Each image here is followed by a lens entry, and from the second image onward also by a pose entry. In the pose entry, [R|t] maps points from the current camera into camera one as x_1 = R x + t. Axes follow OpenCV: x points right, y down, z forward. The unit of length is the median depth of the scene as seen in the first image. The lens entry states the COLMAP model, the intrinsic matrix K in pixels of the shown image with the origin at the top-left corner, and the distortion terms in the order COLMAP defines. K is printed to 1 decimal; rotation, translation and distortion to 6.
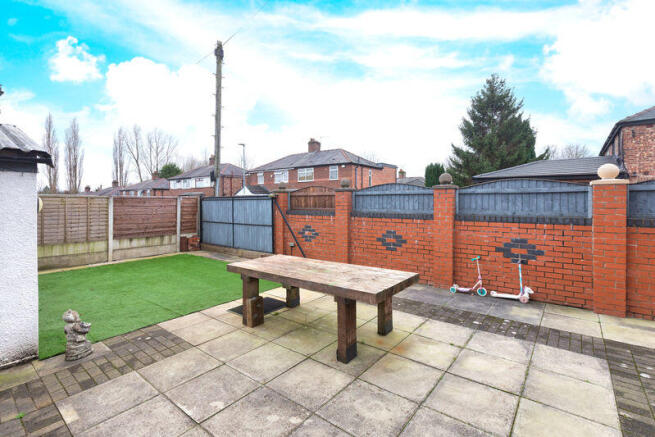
lens RADIAL K [[308.5, 0, 326.9], [0, 308.5, 202.9], [0, 0, 1]] dist [0.000210, 0.000126]
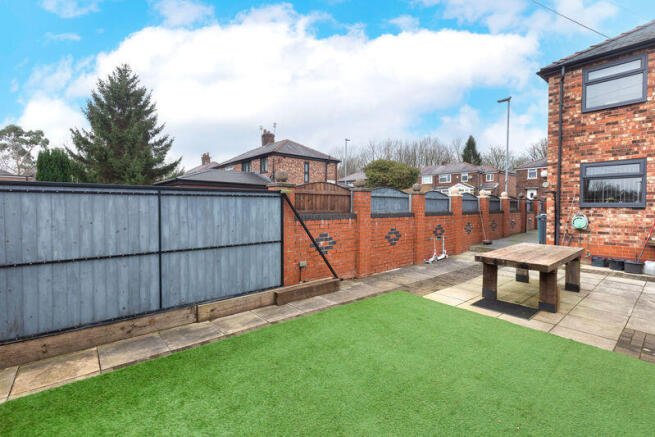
lens RADIAL K [[300.4, 0, 323.4], [0, 300.4, 215.9], [0, 0, 1]] dist [-0.000716, -0.000101]
pose [[0.192144, -0.031744, 0.980853, -0.534687], [-0.000018, 0.999477, 0.032350, 0.004062], [-0.981367, -0.006233, 0.192042, 0.584336]]
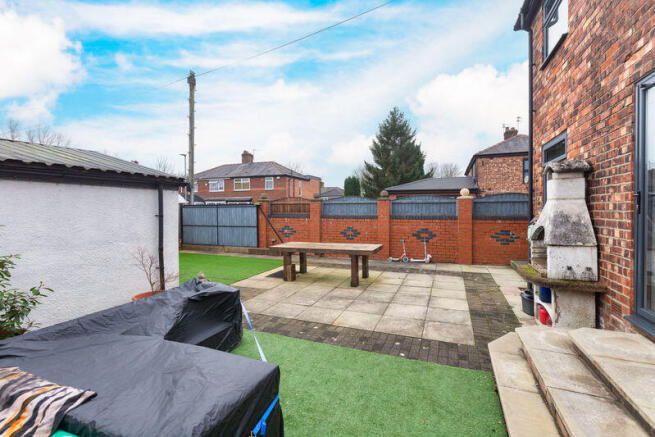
lens RADIAL K [[301.5, 0, 324.2], [0, 301.5, 209.1], [0, 0, 1]] dist [-0.001253, -0.000072]
pose [[0.960586, -0.003155, 0.277965, -0.187996], [0.004227, 0.999986, -0.003257, 0.003211], [-0.277950, 0.004304, 0.960586, -0.232645]]
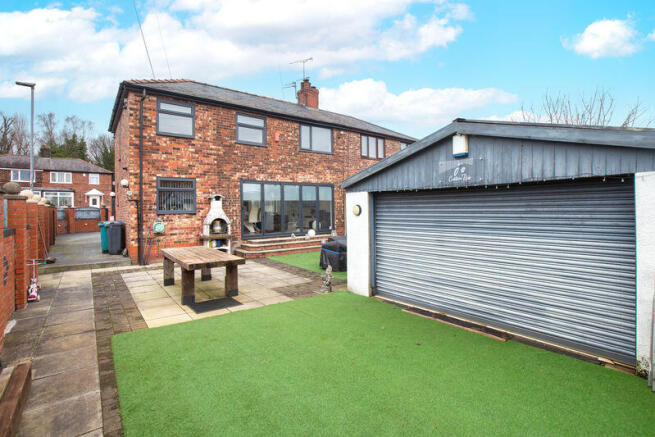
lens RADIAL K [[301.5, 0, 324.2], [0, 301.5, 209.1], [0, 0, 1]] dist [-0.001253, -0.000072]
pose [[-0.968229, 0.015392, 0.249589, -0.369356], [0.016760, 0.999854, 0.003359, -0.002669], [-0.249501, 0.007436, -0.968346, 0.822721]]
